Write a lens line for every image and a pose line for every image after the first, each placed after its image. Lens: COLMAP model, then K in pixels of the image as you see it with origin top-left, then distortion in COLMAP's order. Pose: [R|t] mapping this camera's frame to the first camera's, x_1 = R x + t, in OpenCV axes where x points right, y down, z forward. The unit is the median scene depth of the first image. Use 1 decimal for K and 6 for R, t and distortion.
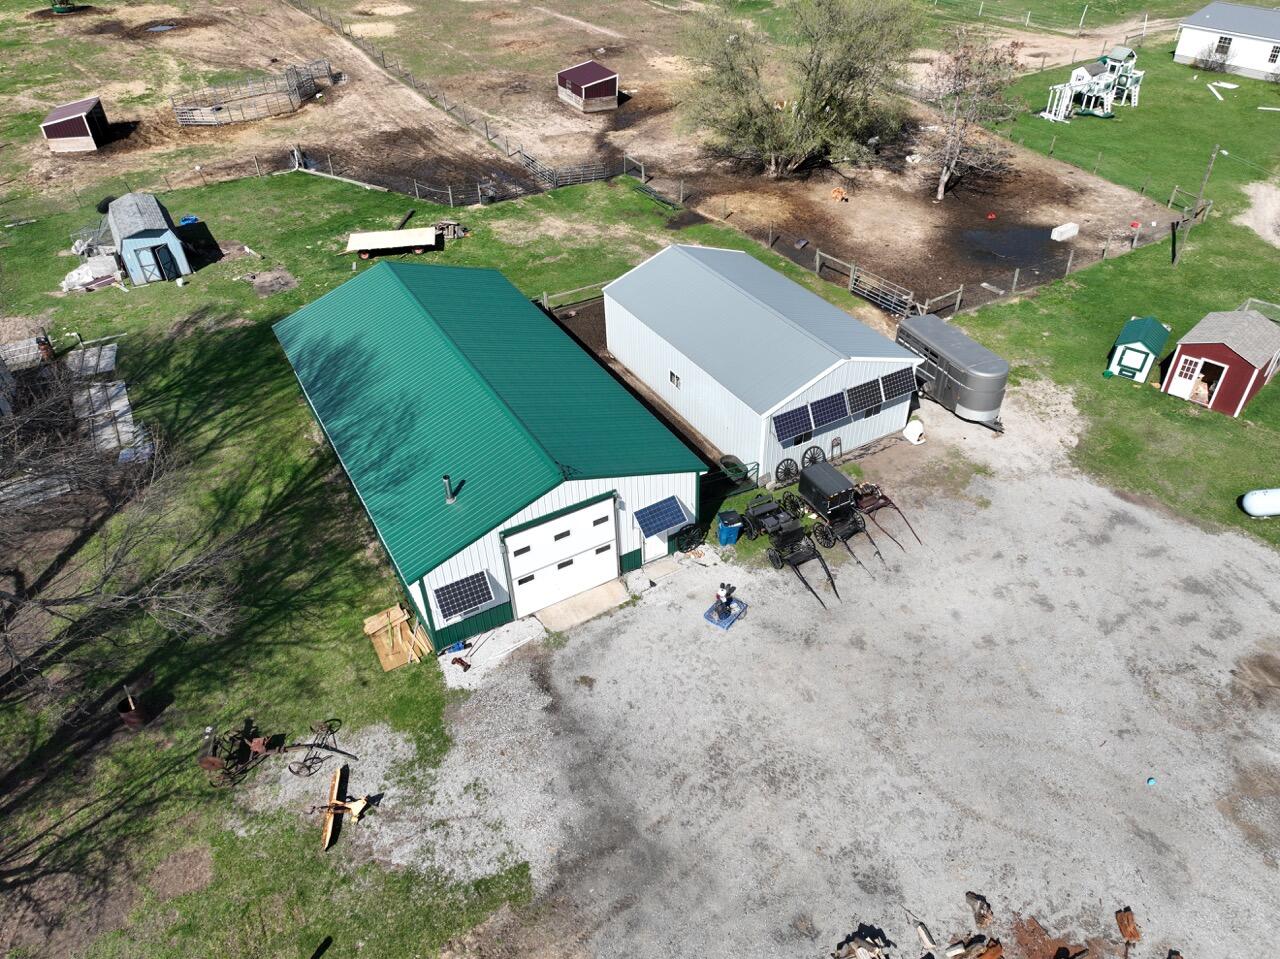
lens RADIAL K [[899.7, 0, 643.6], [0, 899.7, 475.1], [0, 0, 1]] dist [0.001632, 0.015682]
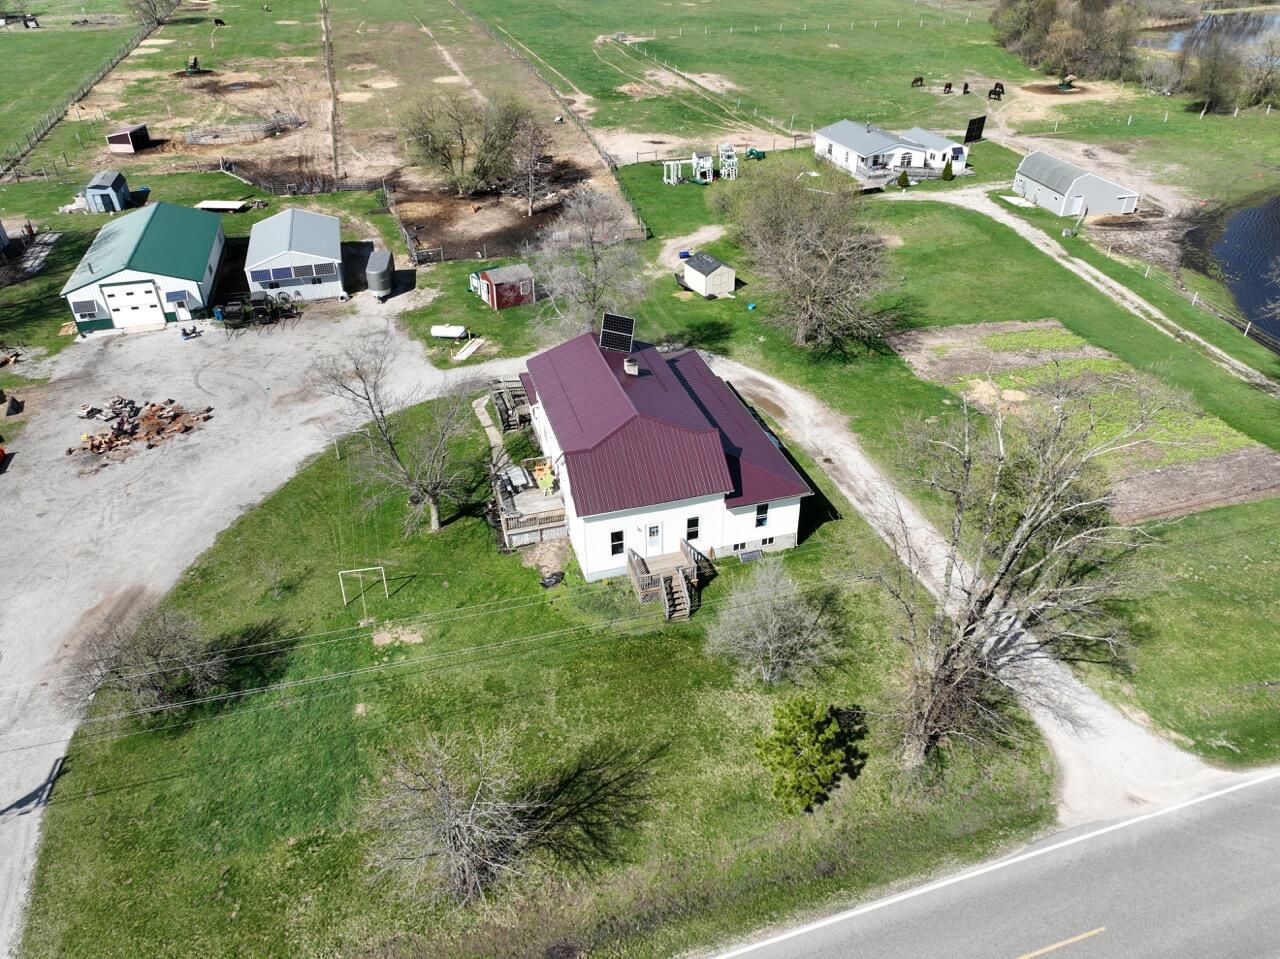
lens RADIAL K [[899.7, 0, 640.1], [0, 899.7, 476.7], [0, 0, 1]] dist [0.001632, 0.015682]
pose [[0.971456, 0.146444, -0.186620, 1.208432], [-0.158787, 0.985893, -0.052923, 0.313057], [0.176237, 0.081045, 0.981006, -0.785462]]
